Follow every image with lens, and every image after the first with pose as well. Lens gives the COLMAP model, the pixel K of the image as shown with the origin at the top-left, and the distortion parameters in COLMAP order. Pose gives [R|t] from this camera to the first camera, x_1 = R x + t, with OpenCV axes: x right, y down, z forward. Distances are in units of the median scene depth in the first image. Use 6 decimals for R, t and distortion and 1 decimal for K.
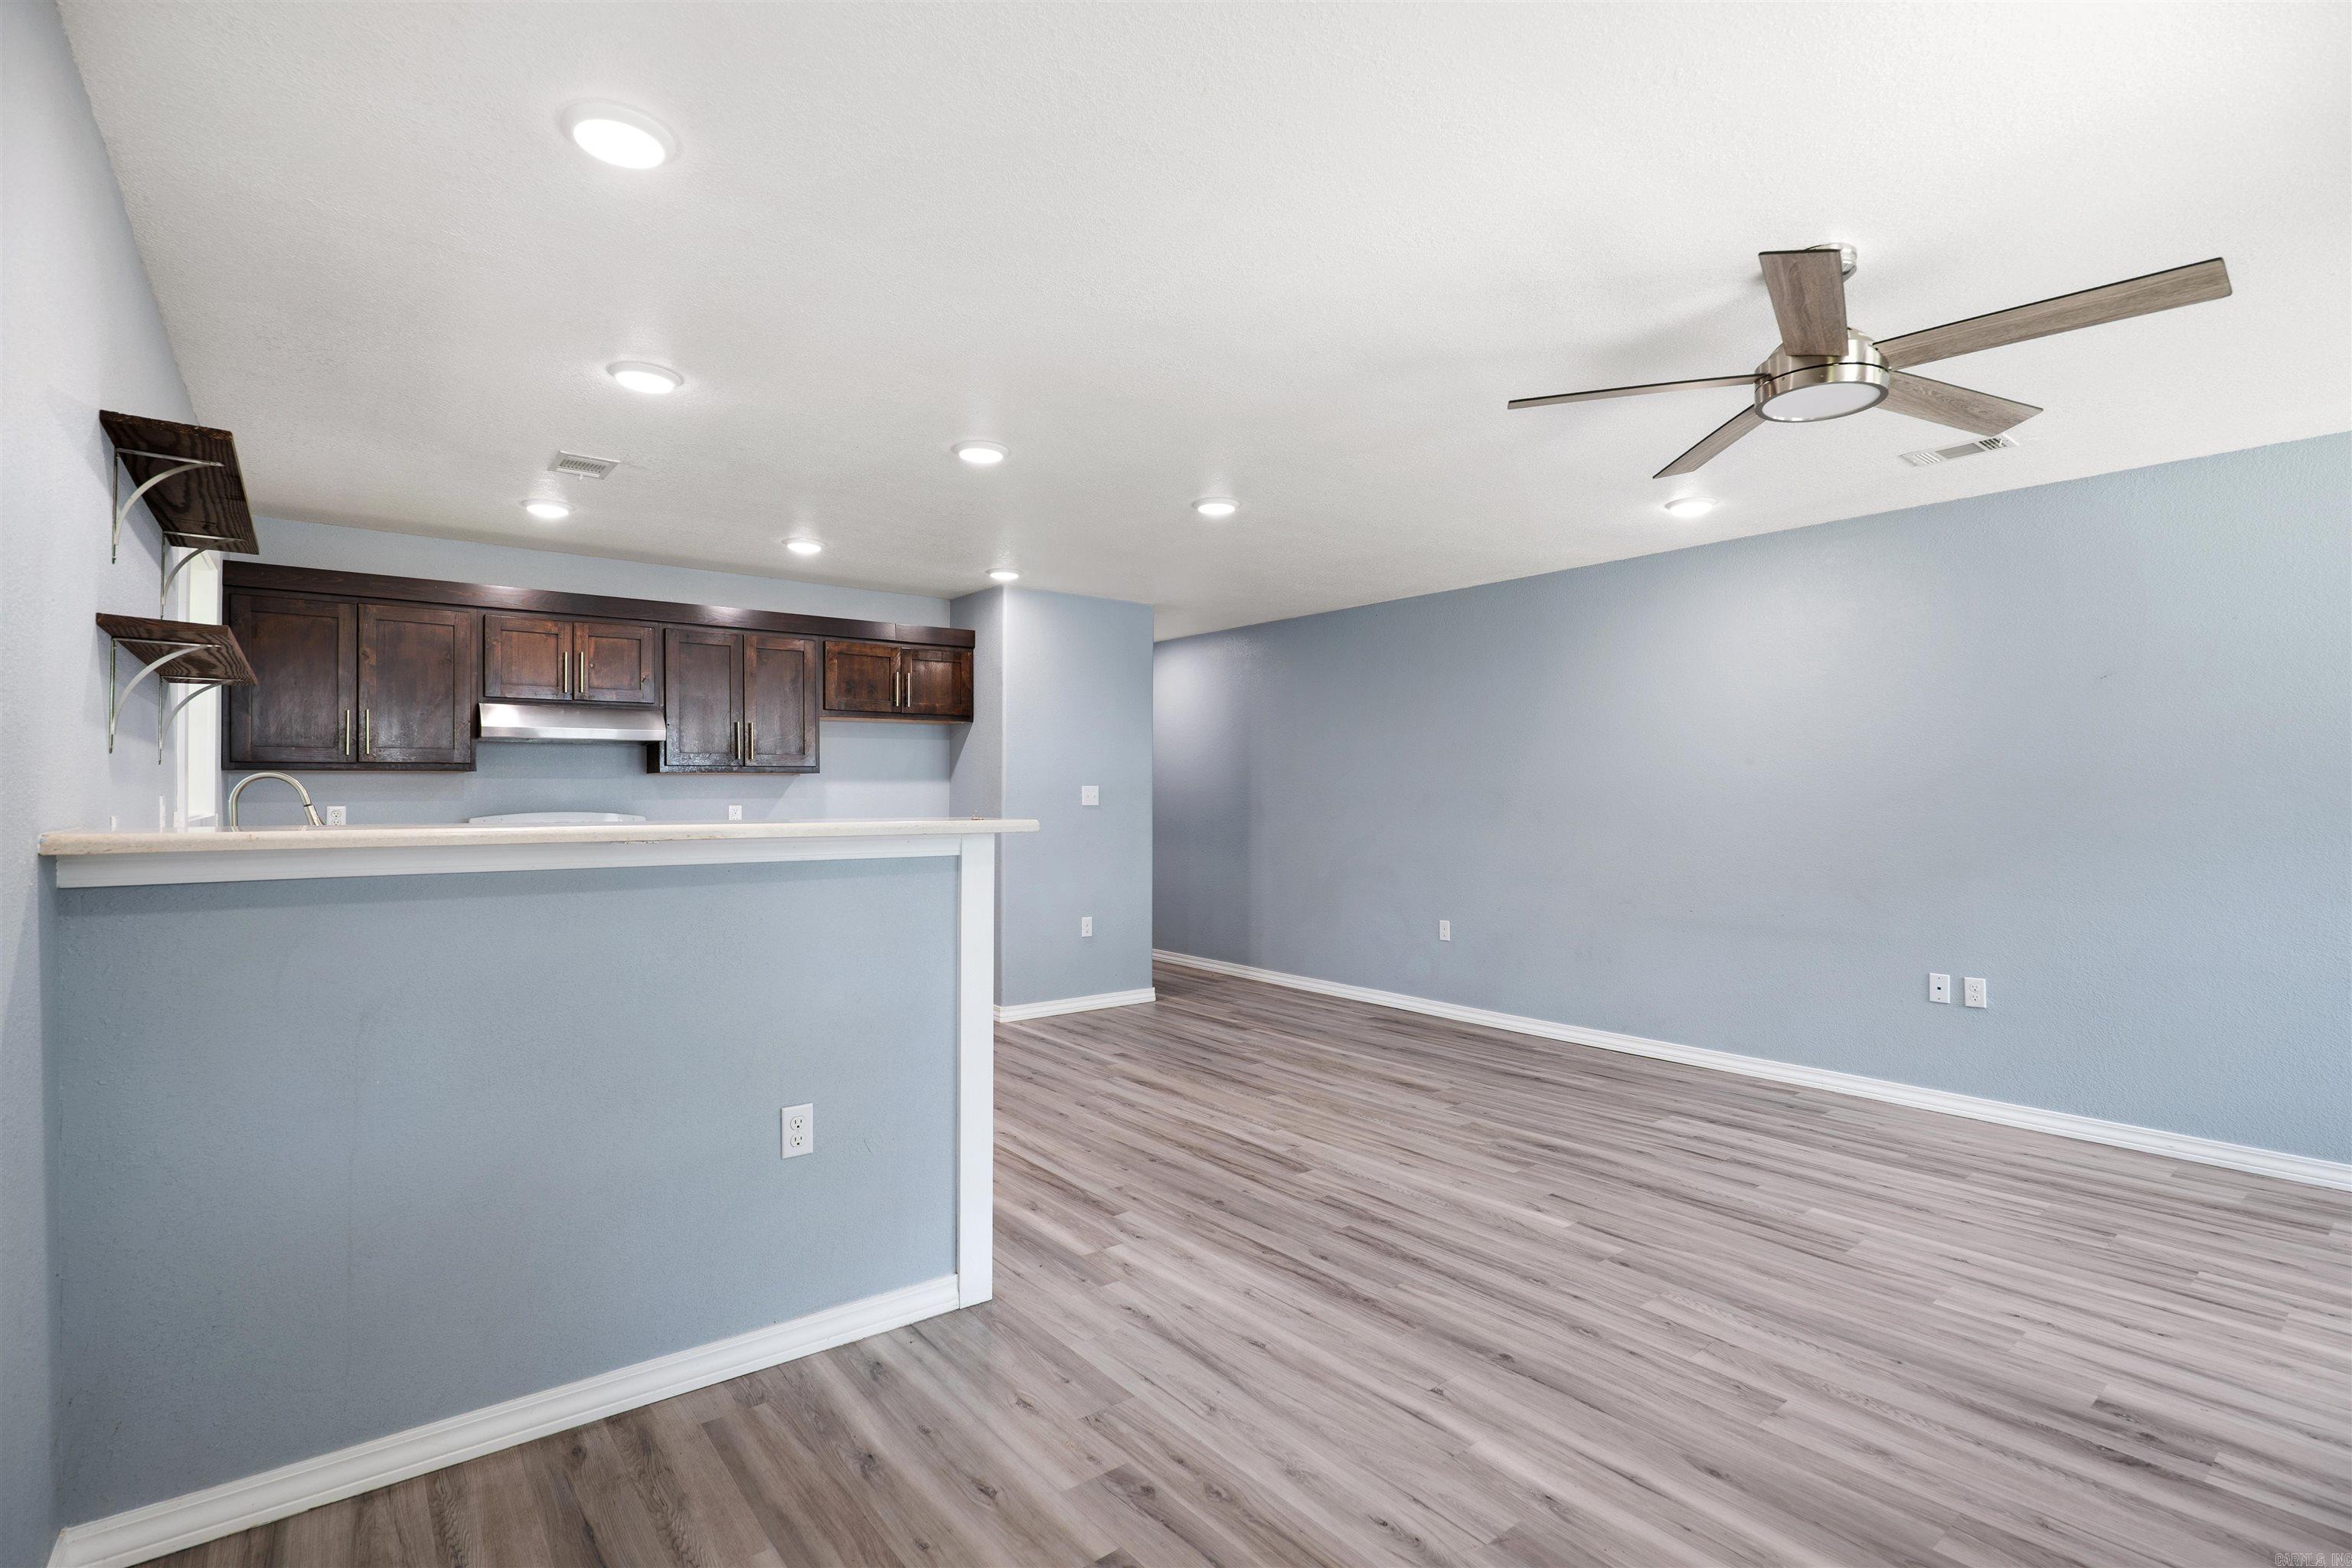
lens RADIAL K [[1094.7, 0, 1176.2], [0, 1094.7, 792.2], [0, 0, 1]] dist [-0.015600, 0.000071]
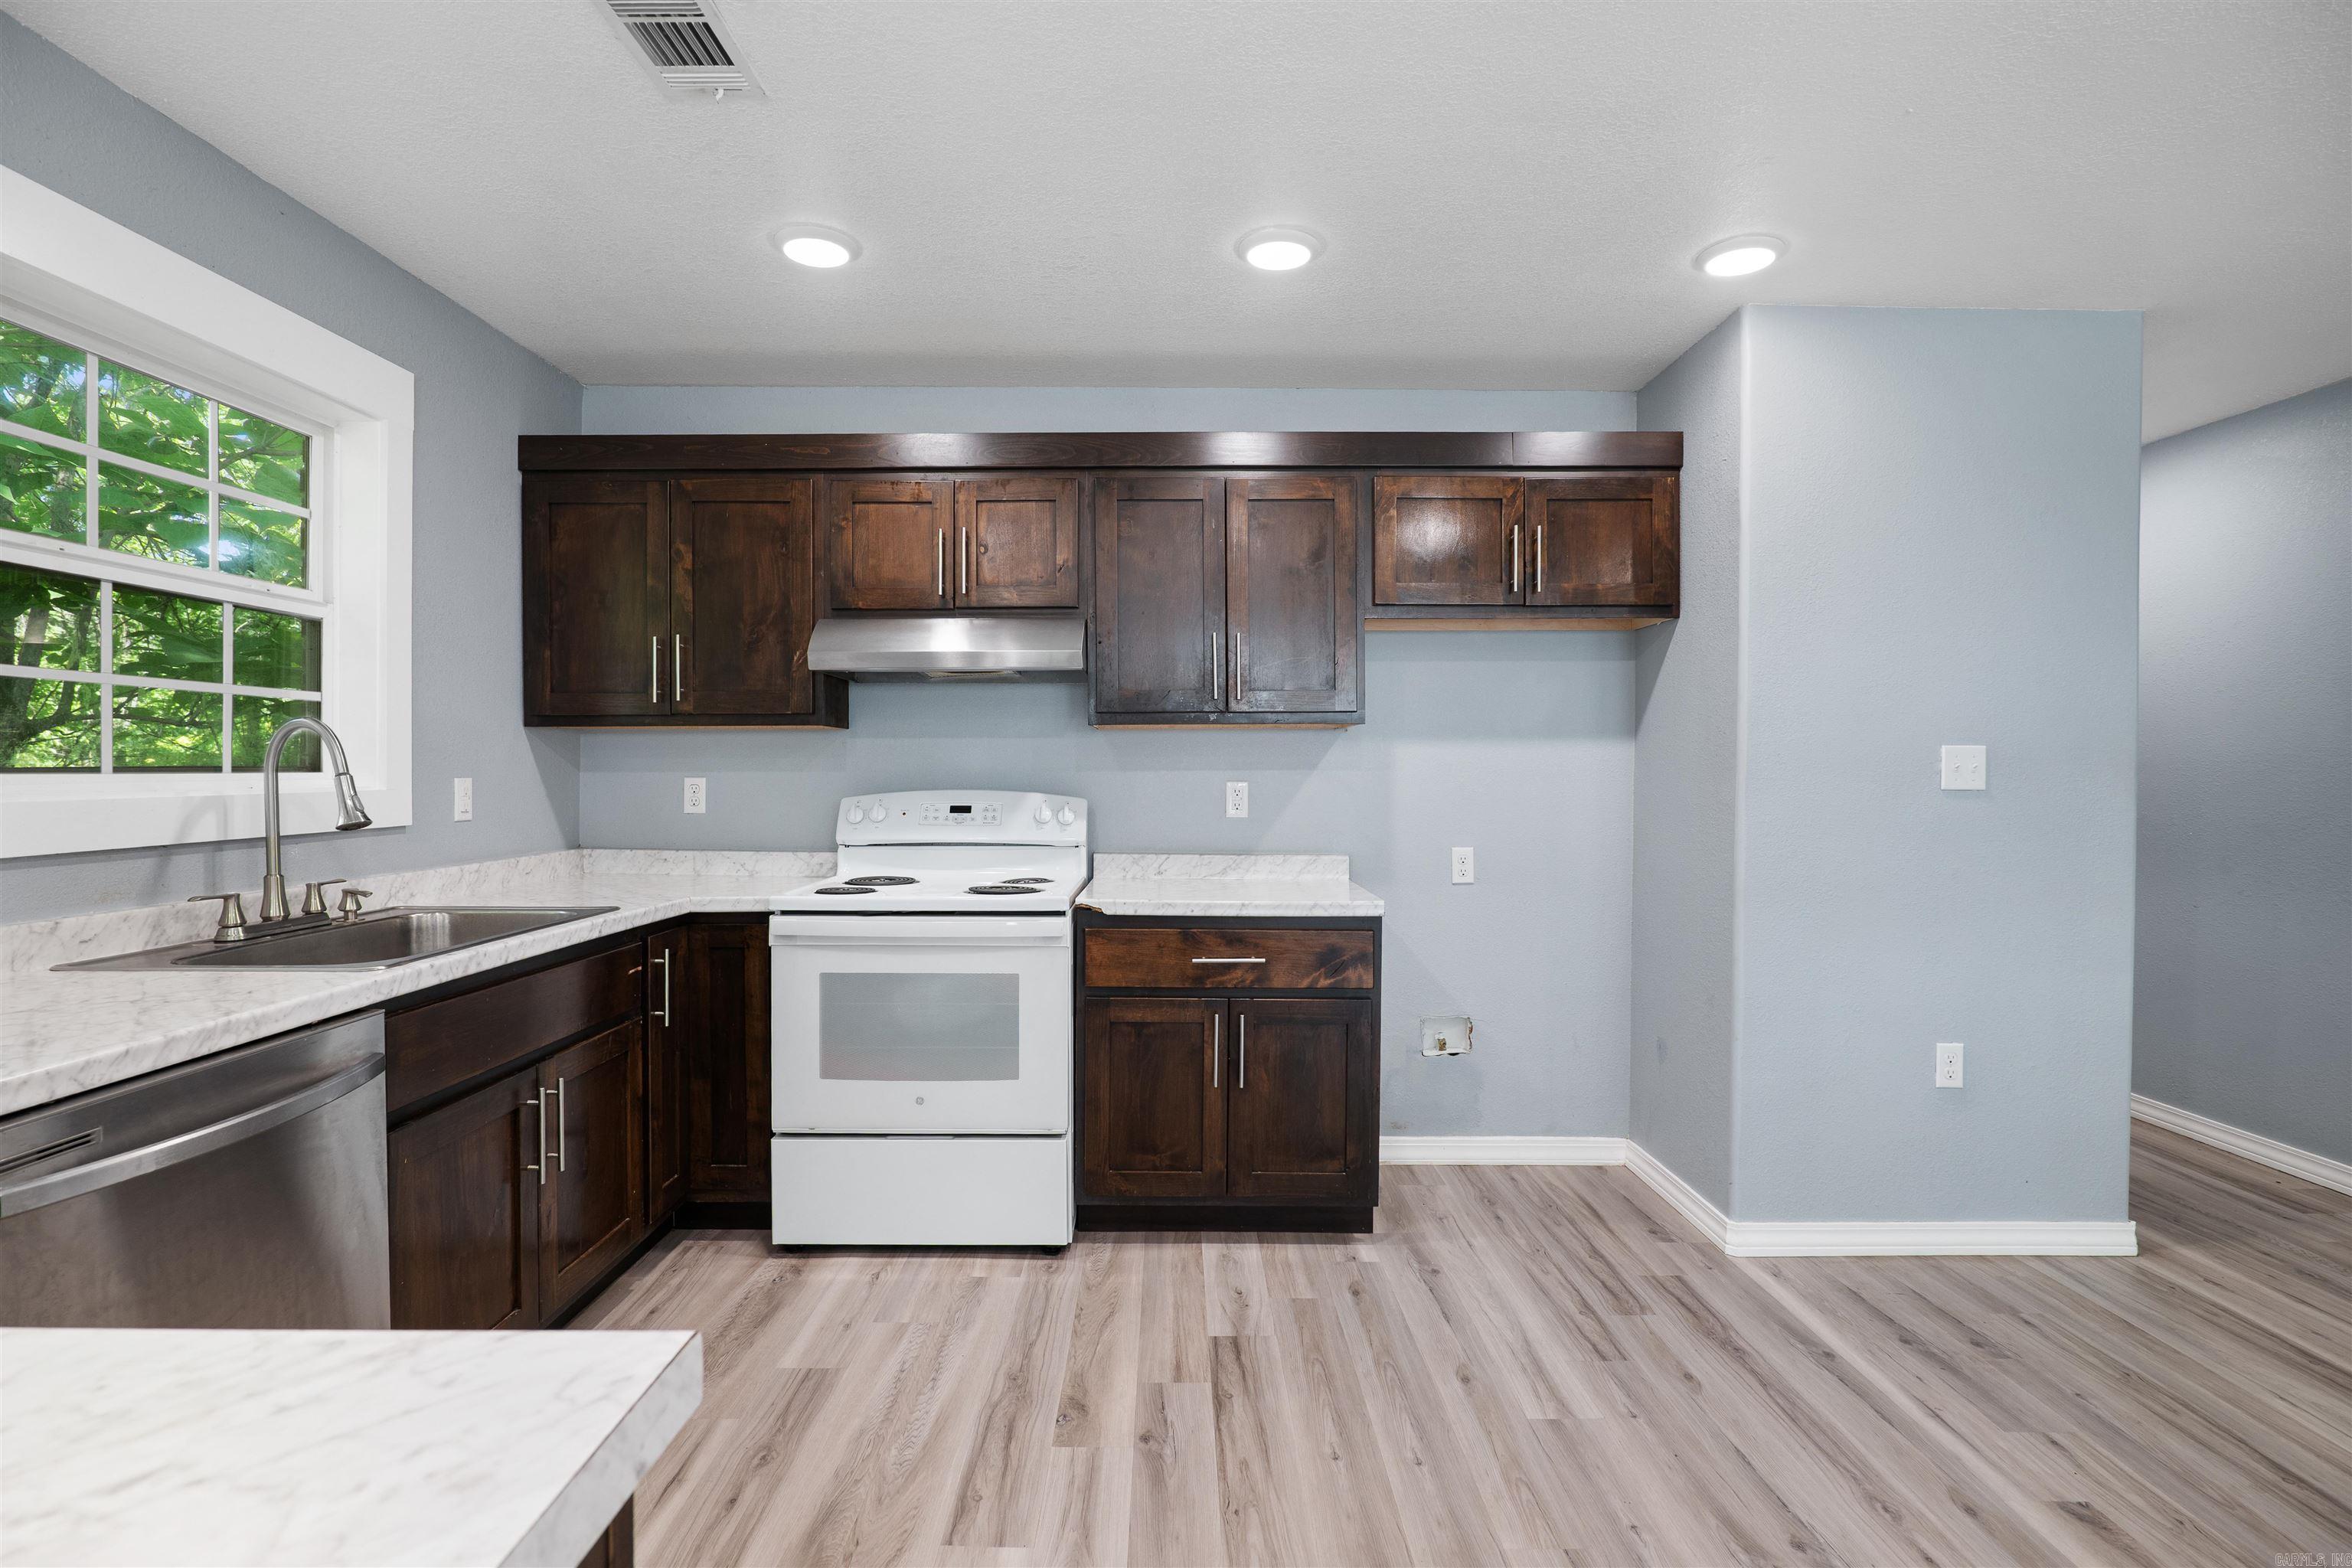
lens RADIAL K [[1094.7, 0, 1171.0], [0, 1094.7, 792.1], [0, 0, 1]] dist [-0.015600, 0.000071]
pose [[0.782511, 0.015165, -0.622452, -0.059479], [-0.002256, 0.999766, 0.021522, 0.004842], [0.622633, -0.015437, 0.782362, 0.488338]]
